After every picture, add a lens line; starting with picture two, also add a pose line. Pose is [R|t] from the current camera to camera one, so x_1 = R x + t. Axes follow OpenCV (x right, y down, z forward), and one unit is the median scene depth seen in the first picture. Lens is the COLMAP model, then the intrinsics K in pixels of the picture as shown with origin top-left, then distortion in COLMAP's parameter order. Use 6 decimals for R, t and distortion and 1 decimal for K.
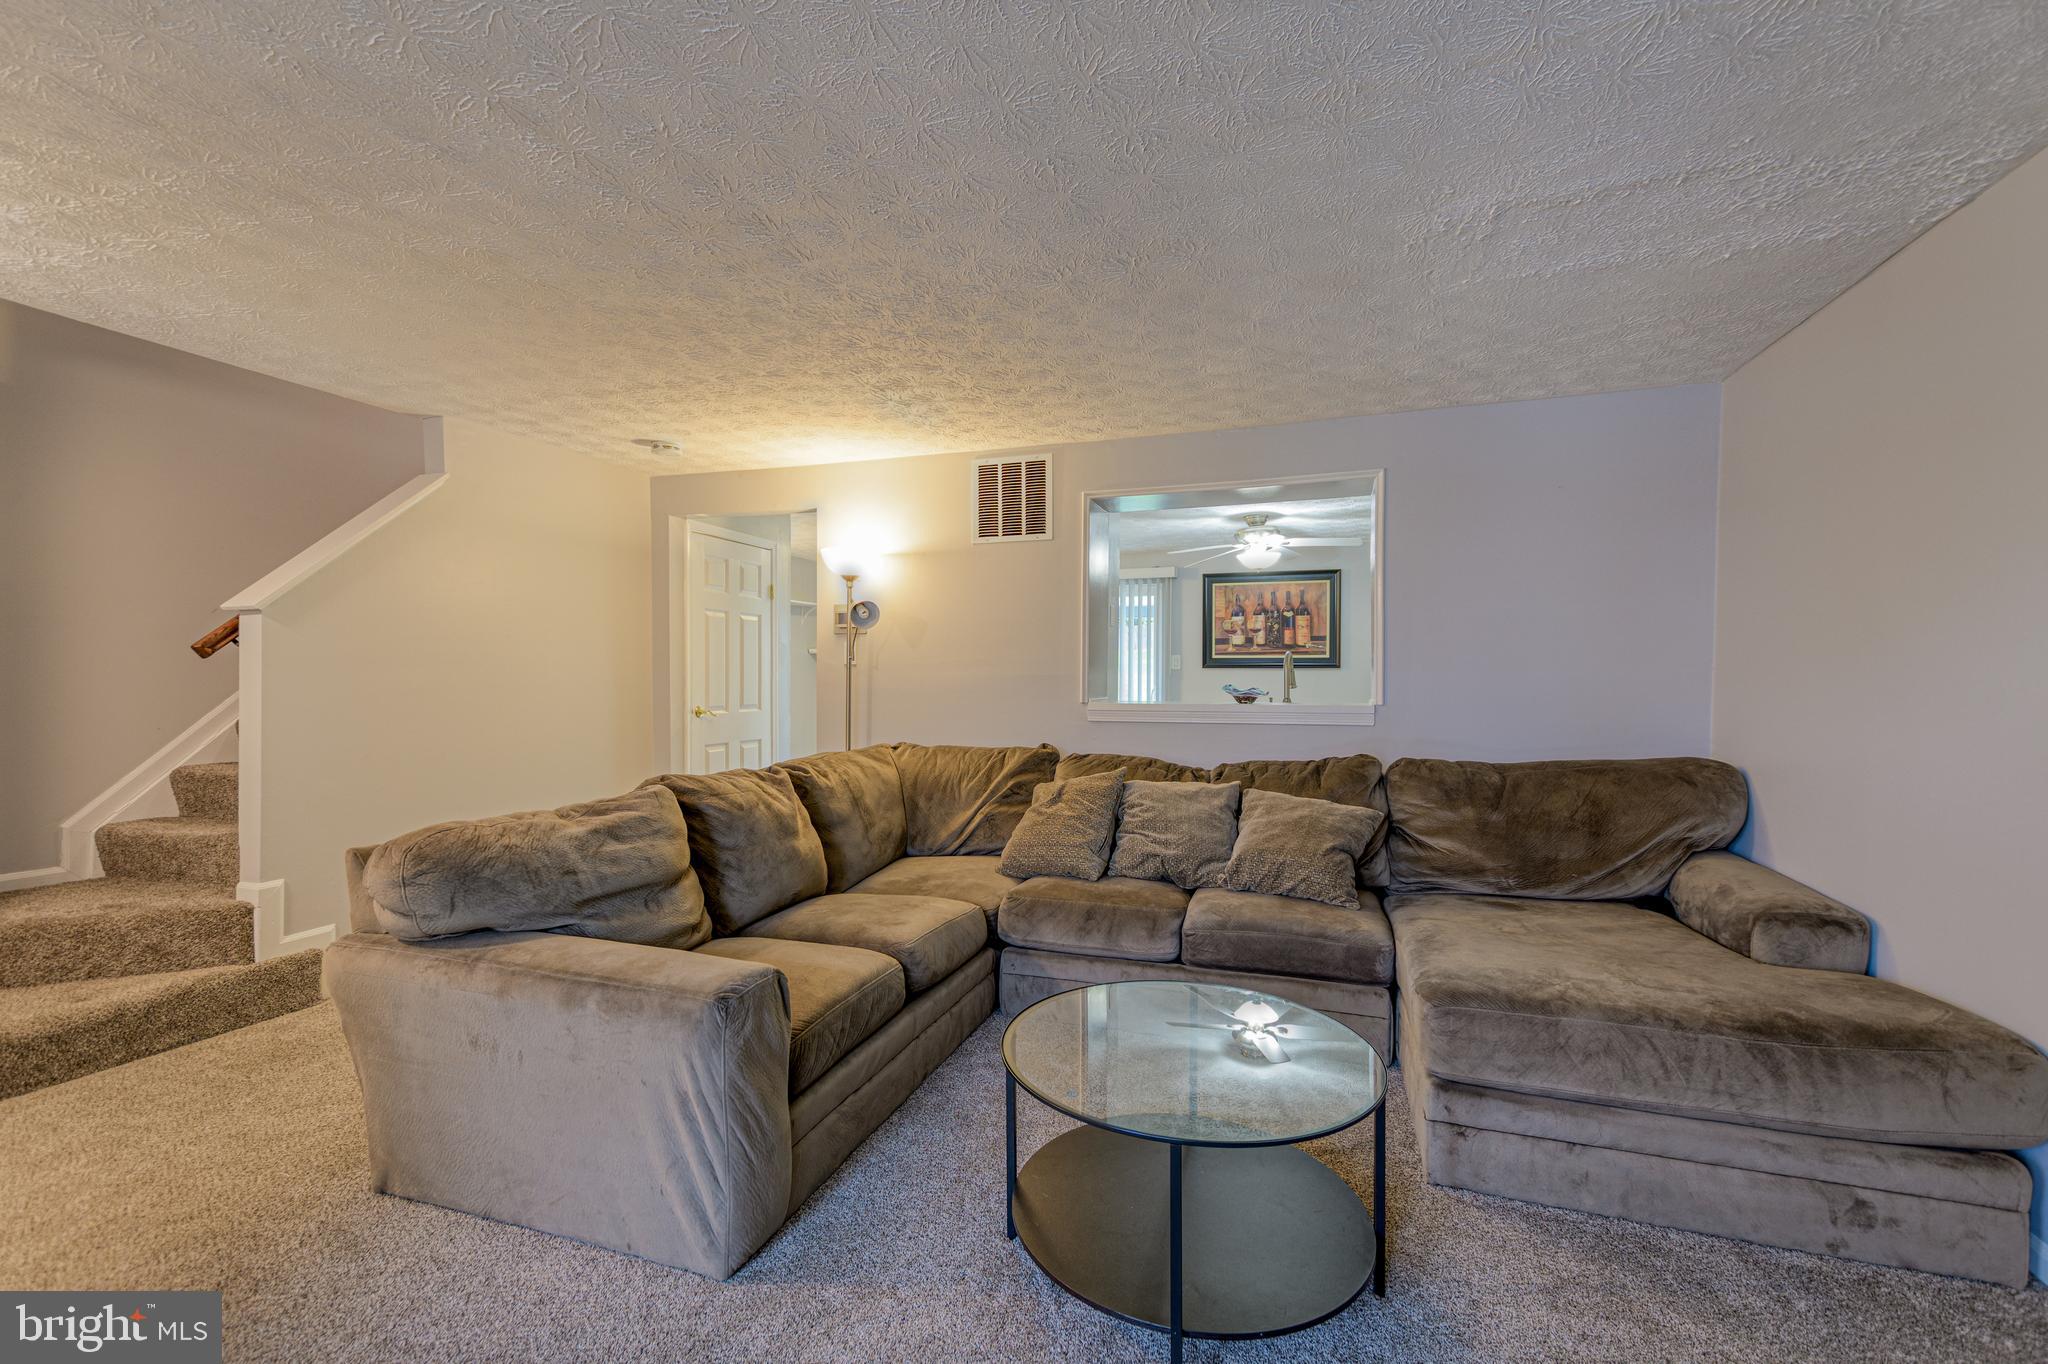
lens RADIAL K [[907.0, 0, 1009.7], [0, 907.0, 682.0], [0, 0, 1]] dist [0.021328, -0.000198]
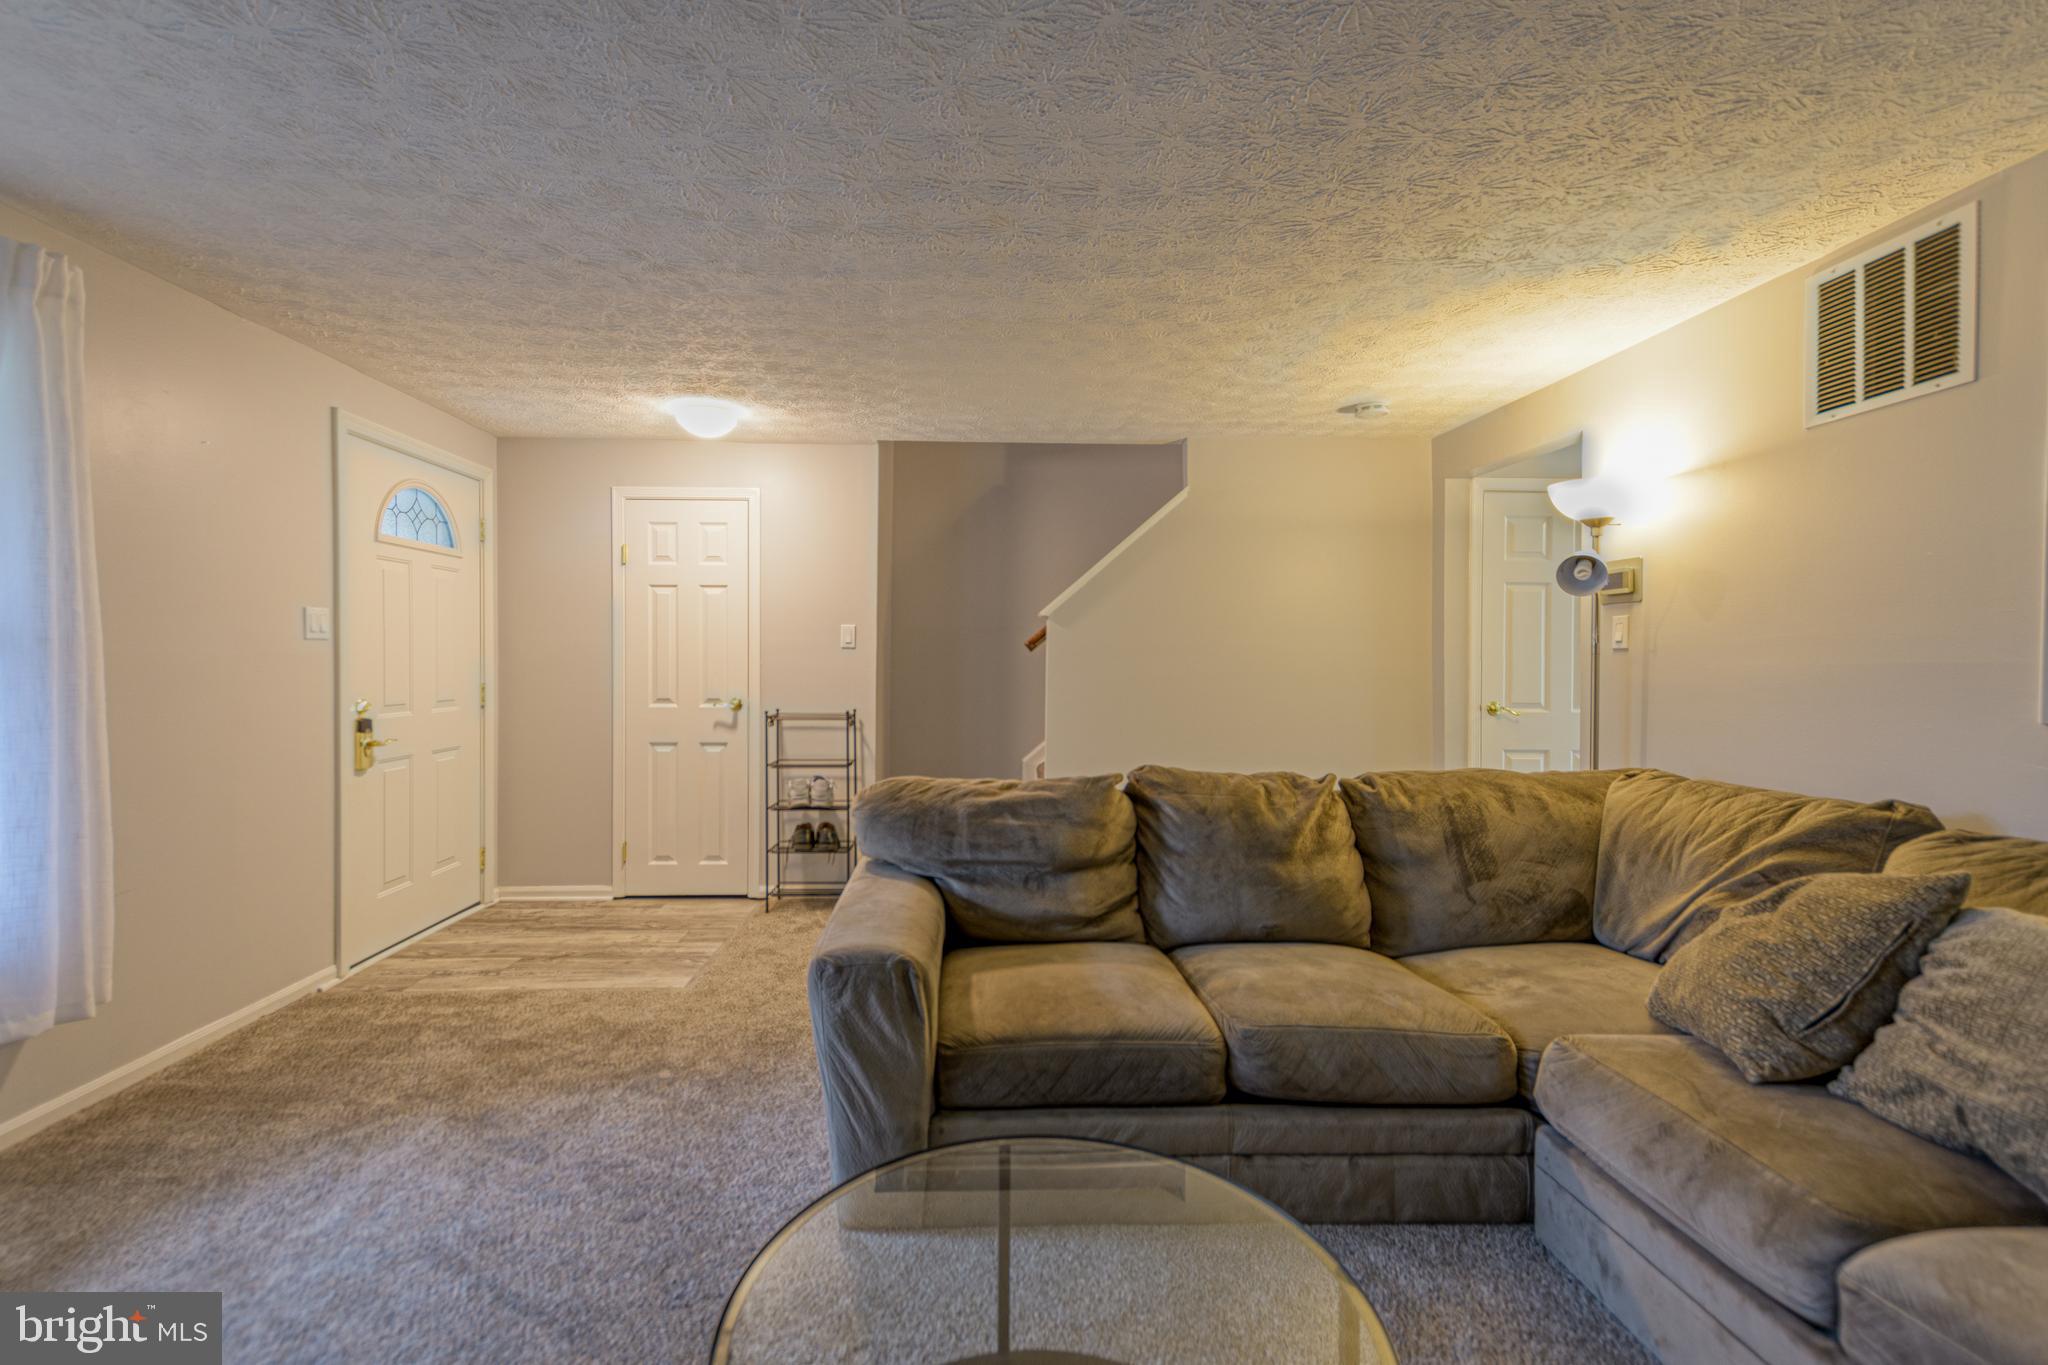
lens RADIAL K [[907.0, 0, 1004.8], [0, 907.0, 666.2], [0, 0, 1]] dist [0.021328, -0.000198]
pose [[0.354088, 0.001691, -0.935211, 0.382909], [-0.009087, 0.999957, -0.001632, -0.000767], [0.935168, 0.009076, 0.354088, 0.407917]]
